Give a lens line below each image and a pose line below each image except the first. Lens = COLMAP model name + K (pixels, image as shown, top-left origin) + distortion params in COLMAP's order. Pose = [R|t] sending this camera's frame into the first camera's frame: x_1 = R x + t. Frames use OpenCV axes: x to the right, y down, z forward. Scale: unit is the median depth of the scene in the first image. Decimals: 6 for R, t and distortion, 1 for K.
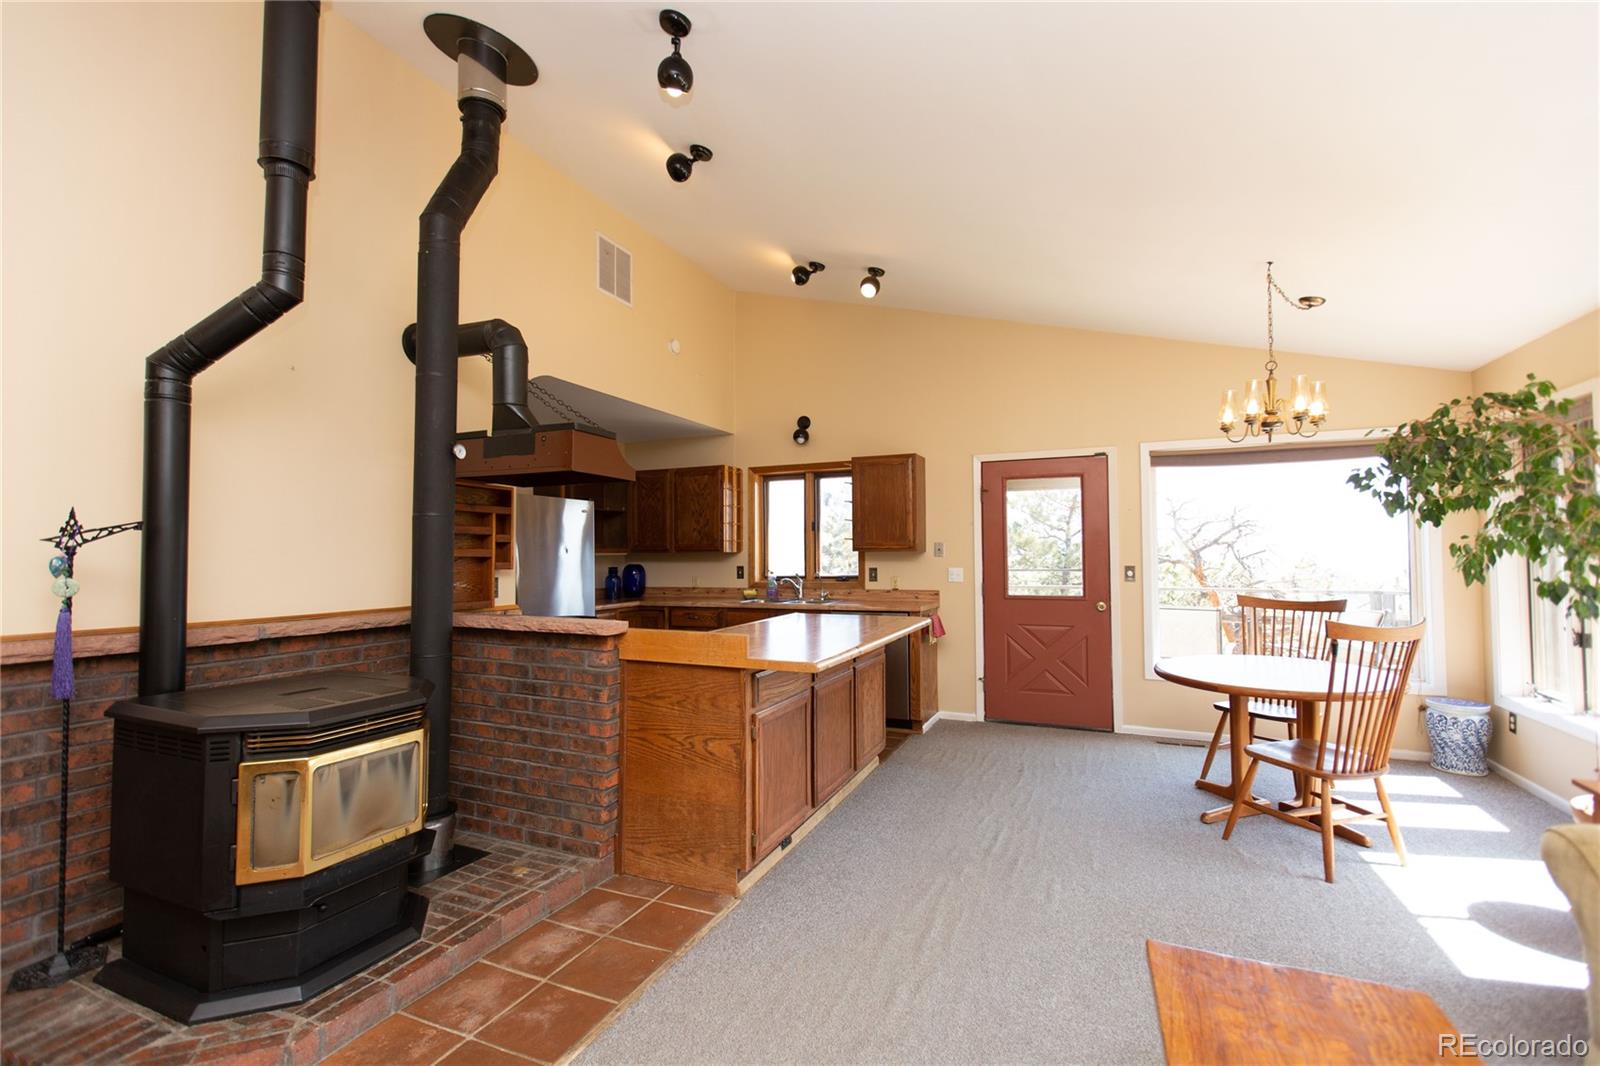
lens RADIAL K [[724.8, 0, 800.0], [0, 724.8, 533.0], [0, 0, 1]] dist [0.001800, 0.000297]
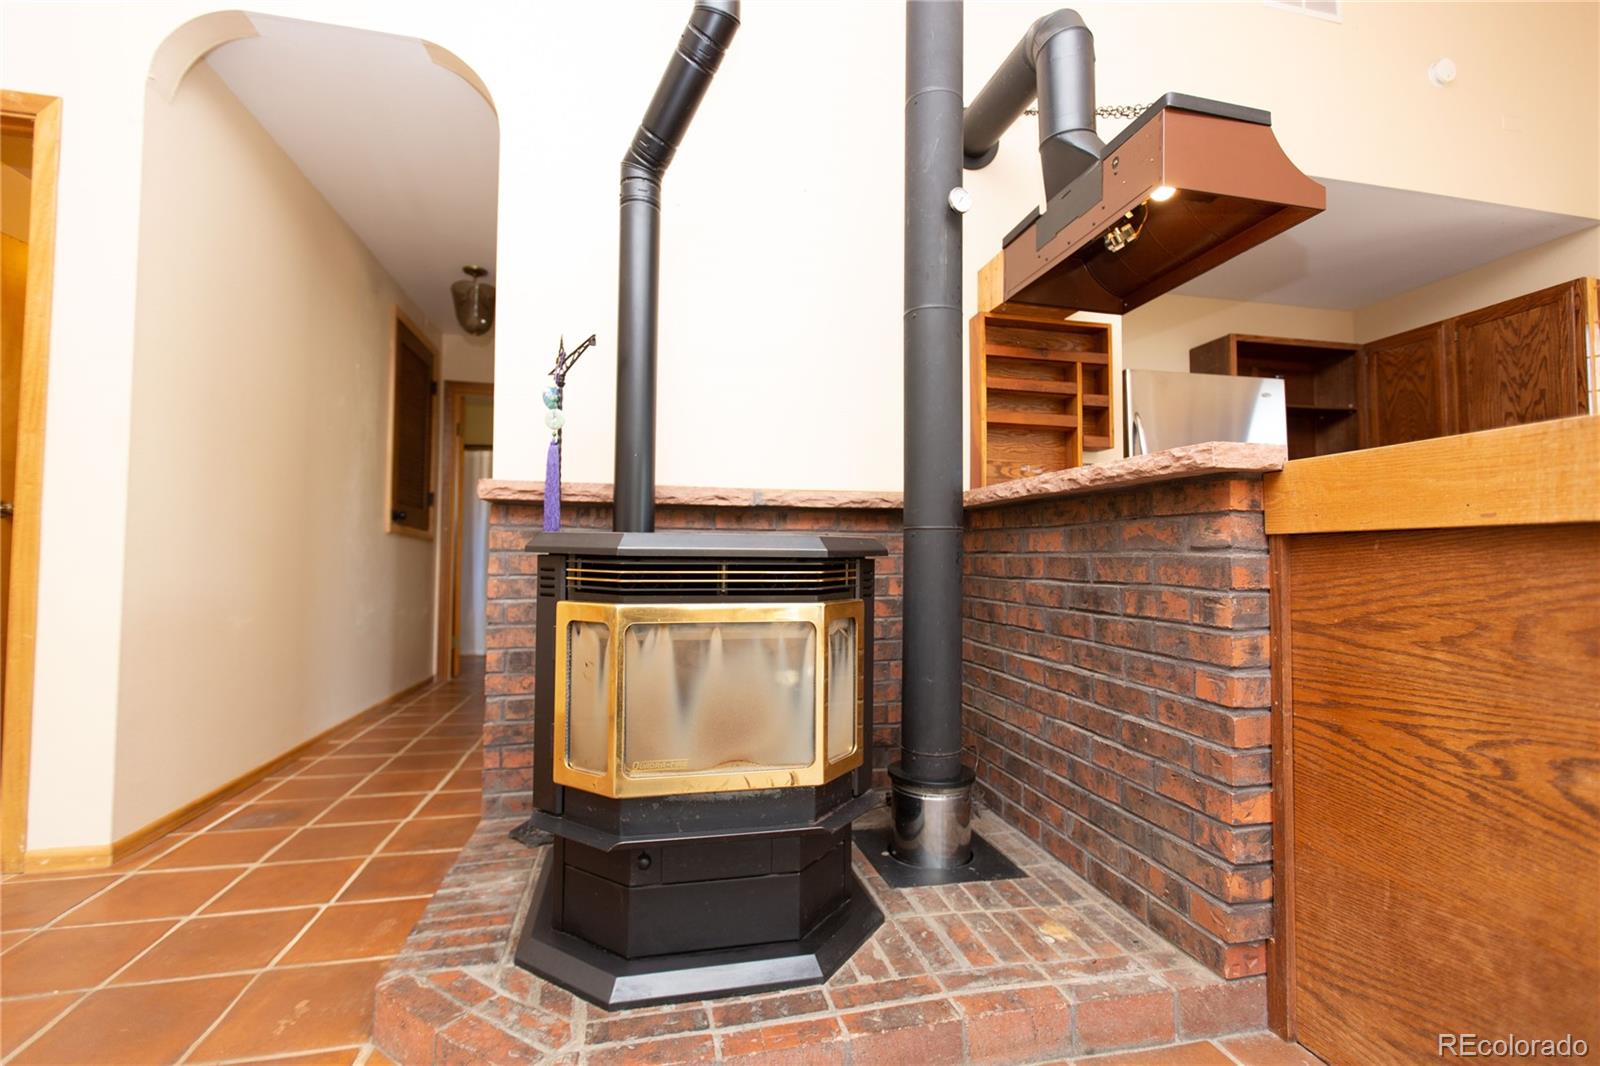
lens RADIAL K [[704.9, 0, 800.0], [0, 704.9, 533.0], [0, 0, 1]] dist [0.001677, -0.000368]
pose [[0.592334, -0.026659, -0.805251, -0.073949], [0.013284, 0.999640, -0.023323, 0.180607], [0.805583, 0.003118, 0.592475, 0.526166]]
